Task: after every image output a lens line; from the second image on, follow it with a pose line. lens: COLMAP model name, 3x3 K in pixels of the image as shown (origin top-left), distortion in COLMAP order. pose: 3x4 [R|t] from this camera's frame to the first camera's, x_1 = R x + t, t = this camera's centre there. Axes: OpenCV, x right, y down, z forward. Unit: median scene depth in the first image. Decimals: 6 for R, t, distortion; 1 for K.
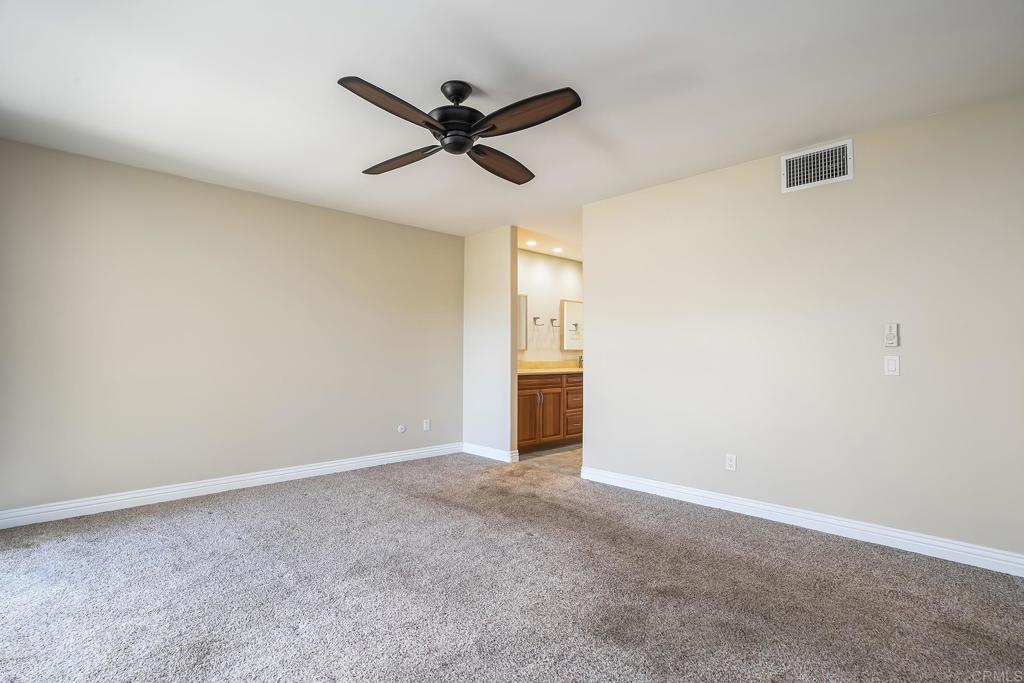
lens RADIAL K [[493.4, 0, 516.5], [0, 493.4, 339.6], [0, 0, 1]] dist [-0.002766, -0.000031]
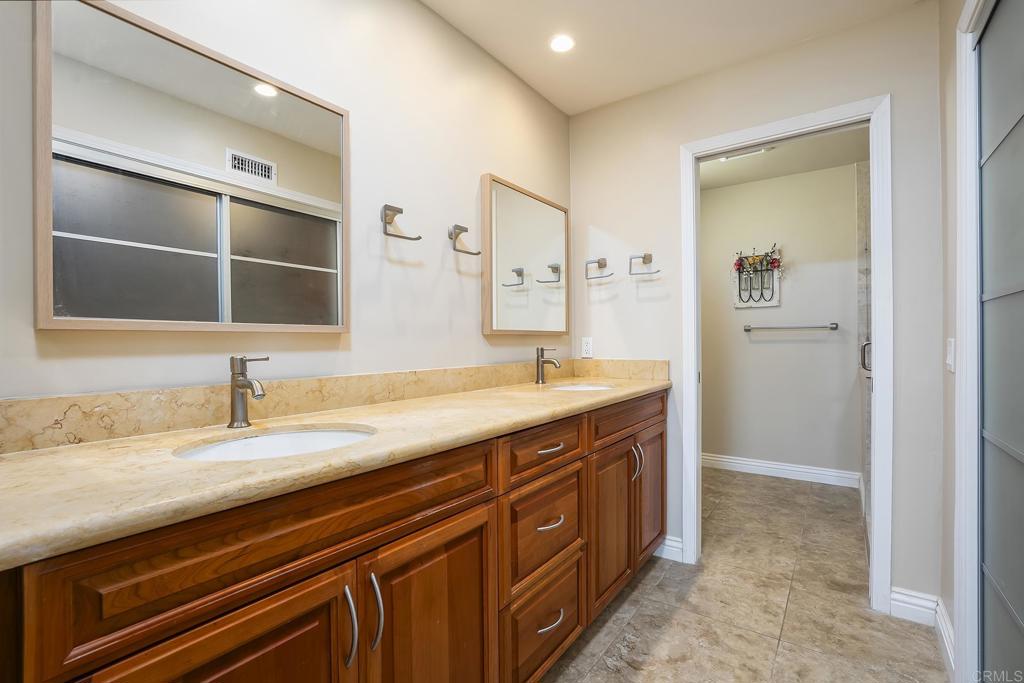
lens RADIAL K [[467.2, 0, 512.9], [0, 467.2, 335.9], [0, 0, 1]] dist [-0.028909, 0.011173]
pose [[0.987618, -0.004674, 0.156811, 0.068543], [0.002431, 0.999892, 0.014491, 0.021920], [-0.156862, -0.013930, 0.987522, 0.783227]]
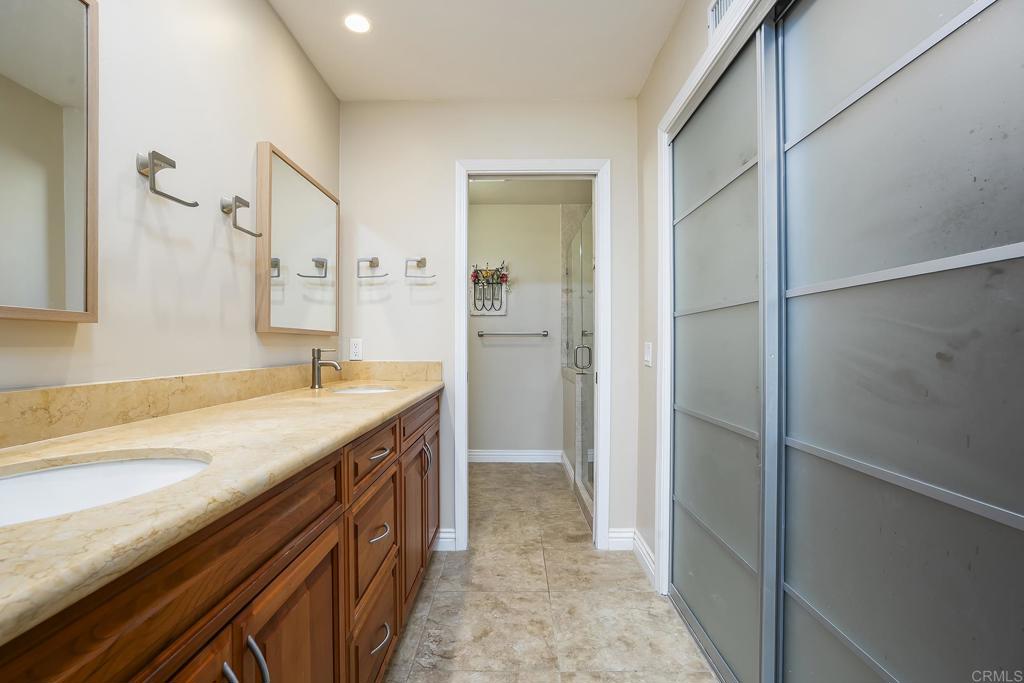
lens RADIAL K [[467.2, 0, 514.7], [0, 467.2, 339.9], [0, 0, 1]] dist [-0.028909, 0.011173]
pose [[0.712813, 0.010473, 0.701276, 0.014097], [-0.020375, 0.999776, 0.005779, 0.025751], [-0.701058, -0.018408, 0.712867, 0.811110]]
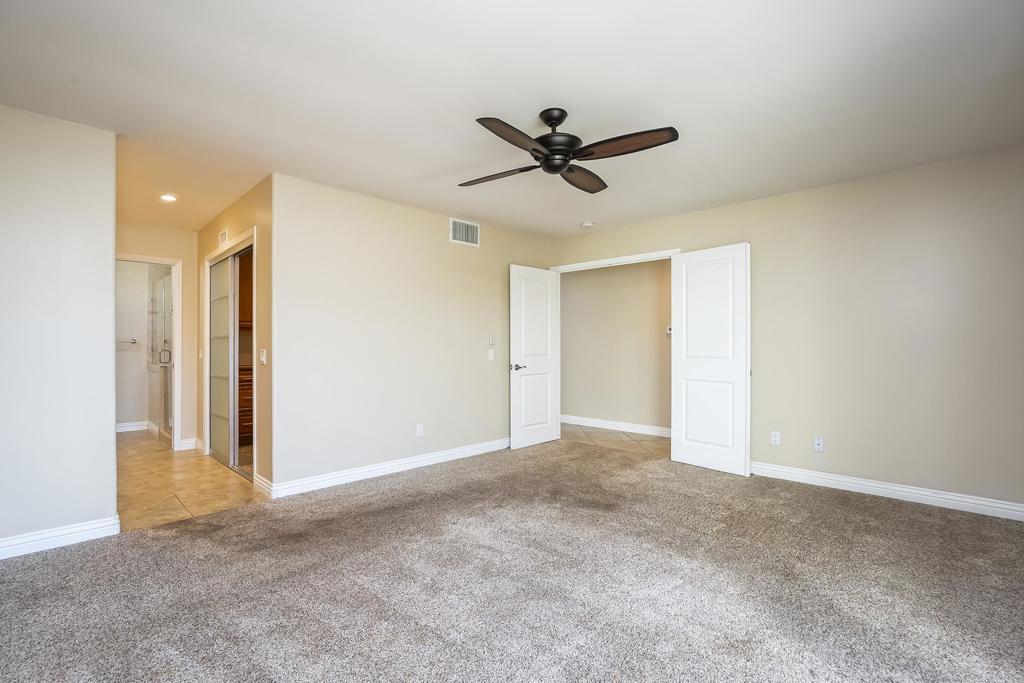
lens RADIAL K [[467.2, 0, 501.1], [0, 467.2, 340.2], [0, 0, 1]] dist [-0.028909, 0.011173]
pose [[0.015556, 0.010141, 0.999828, -0.478612], [-0.022088, 0.999708, -0.009796, 0.007468], [-0.999635, -0.021932, 0.015776, 0.443826]]
